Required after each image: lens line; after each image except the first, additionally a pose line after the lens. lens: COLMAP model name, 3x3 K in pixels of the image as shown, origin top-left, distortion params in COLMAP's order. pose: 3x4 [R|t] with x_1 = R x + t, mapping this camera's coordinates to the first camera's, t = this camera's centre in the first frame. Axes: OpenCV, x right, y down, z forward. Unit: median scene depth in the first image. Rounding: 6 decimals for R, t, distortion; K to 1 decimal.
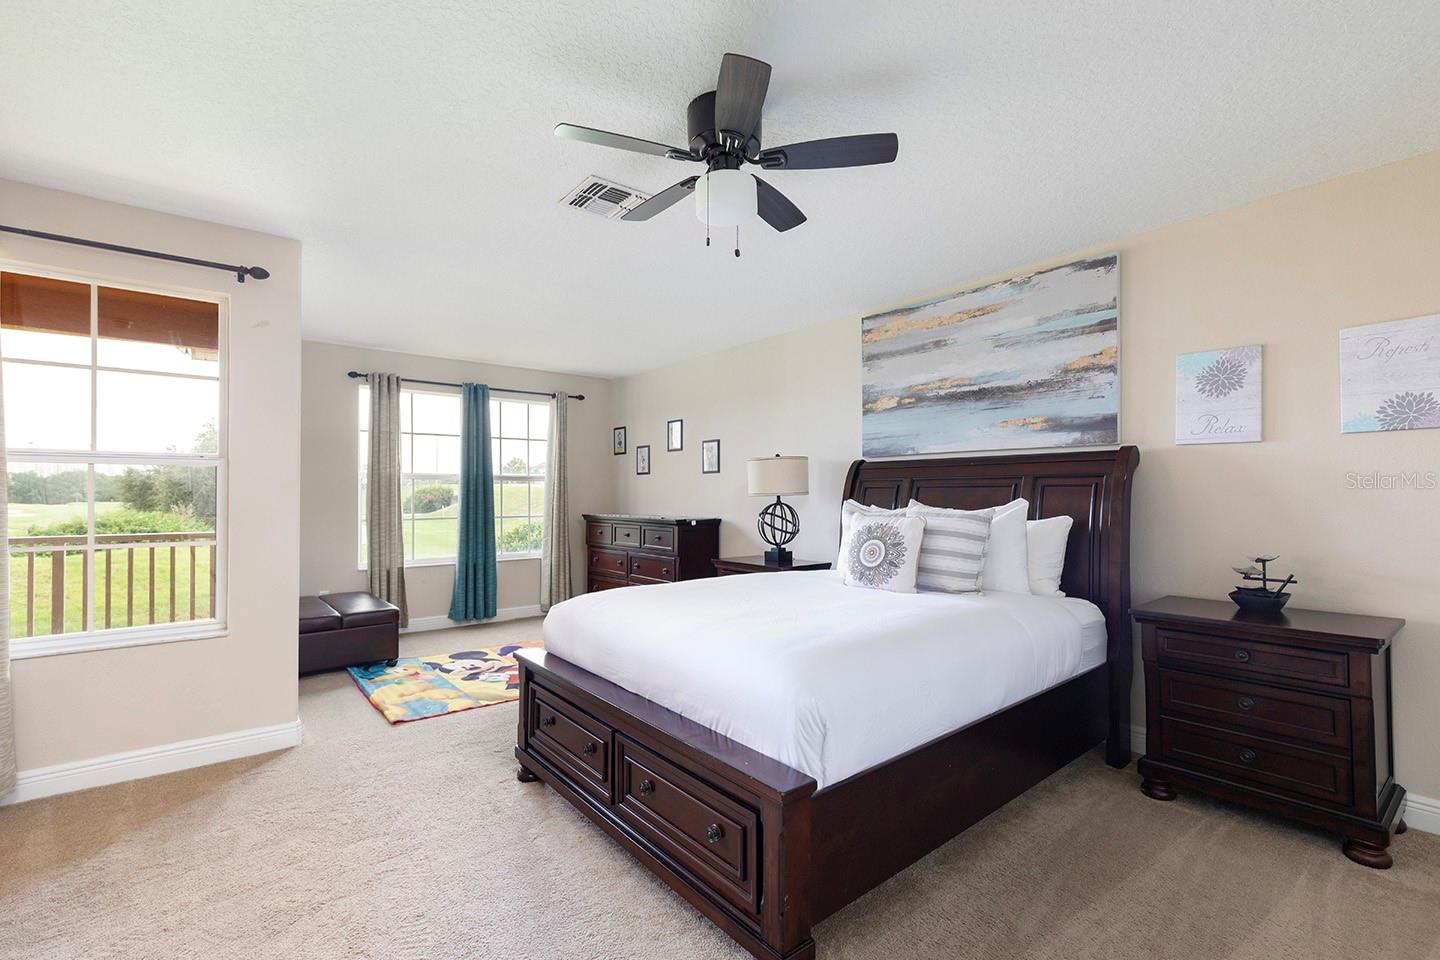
lens RADIAL K [[648.6, 0, 721.1], [0, 648.6, 483.6], [0, 0, 1]] dist [0.001449, -0.000475]
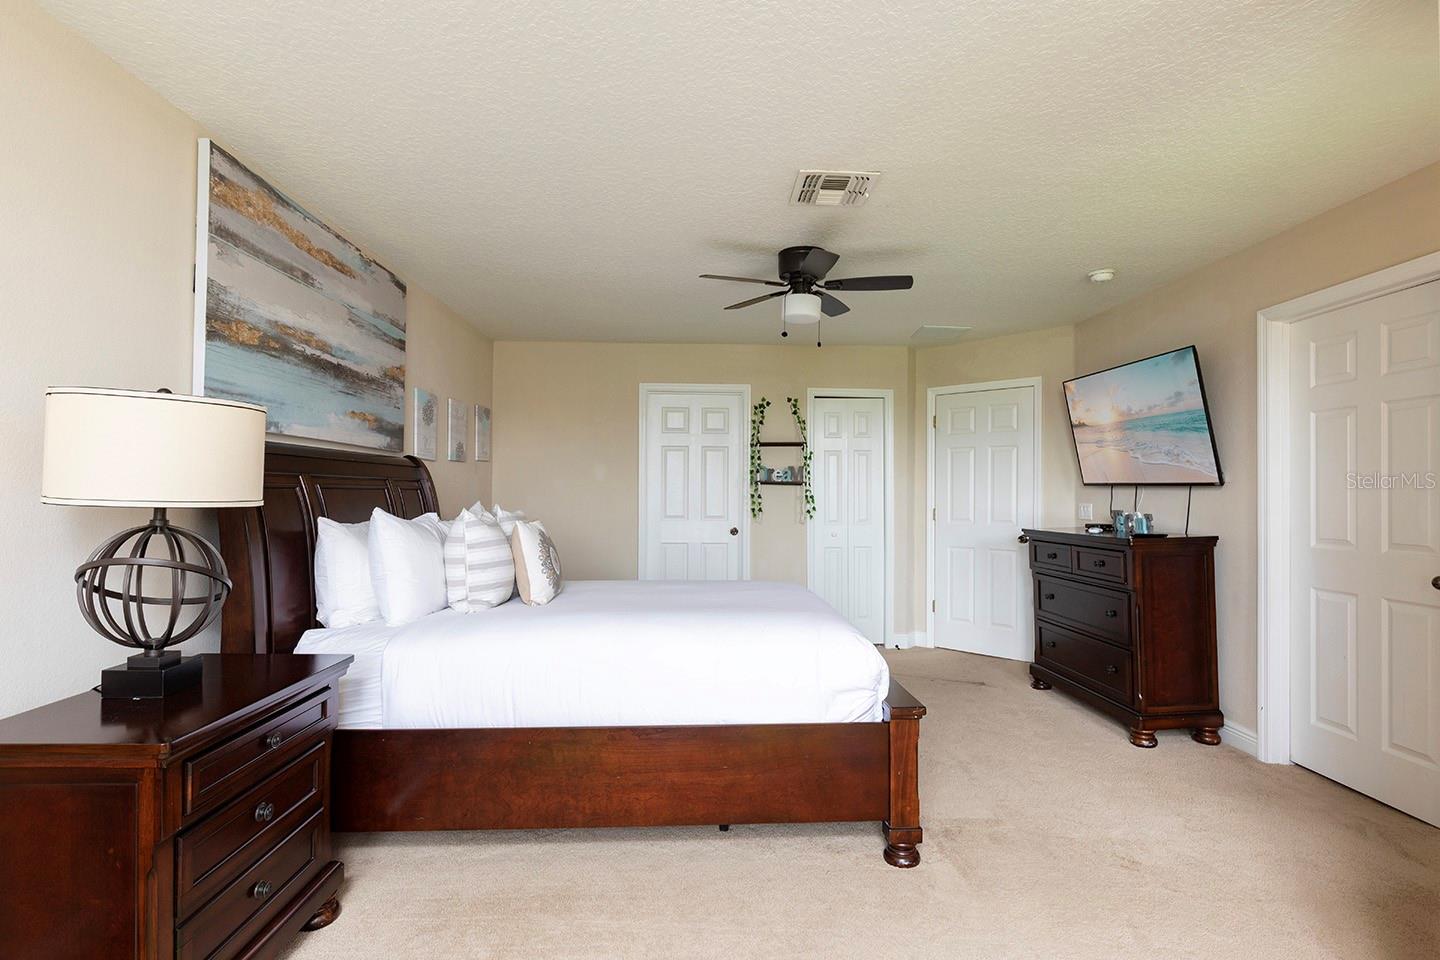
lens RADIAL K [[740.5, 0, 721.4], [0, 740.5, 485.9], [0, 0, 1]] dist [-0.000033, 0.000000]
pose [[-0.809537, 0.006624, 0.587031, -0.426925], [-0.008324, 0.999706, -0.022760, 0.015306], [-0.587009, -0.023312, -0.809245, 1.234263]]
